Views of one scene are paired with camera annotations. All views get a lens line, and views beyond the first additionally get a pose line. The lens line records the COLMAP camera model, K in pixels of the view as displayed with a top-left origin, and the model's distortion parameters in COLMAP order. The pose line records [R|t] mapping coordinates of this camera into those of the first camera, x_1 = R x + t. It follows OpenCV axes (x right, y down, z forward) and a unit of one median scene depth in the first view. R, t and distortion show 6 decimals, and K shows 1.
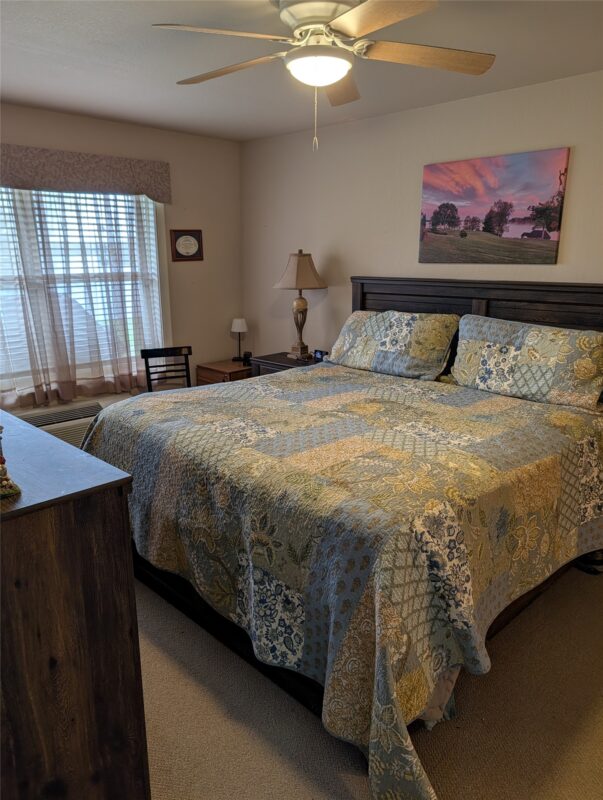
lens RADIAL K [[578.3, 0, 301.5], [0, 578.3, 400.0], [0, 0, 1]] dist [-0.006775, -0.004315]
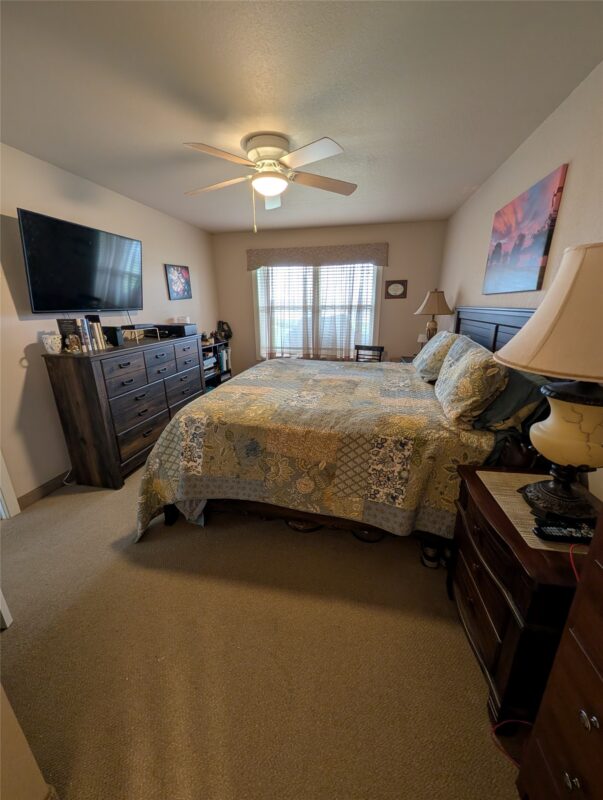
lens RADIAL K [[305.8, 0, 301.5], [0, 305.8, 400.0], [0, 0, 1]] dist [-0.021014, -0.000052]
pose [[0.553765, 0.246156, -0.795457, 0.515796], [-0.197010, 0.966914, 0.162063, -0.041555], [0.809031, 0.066968, 0.583939, 0.284635]]
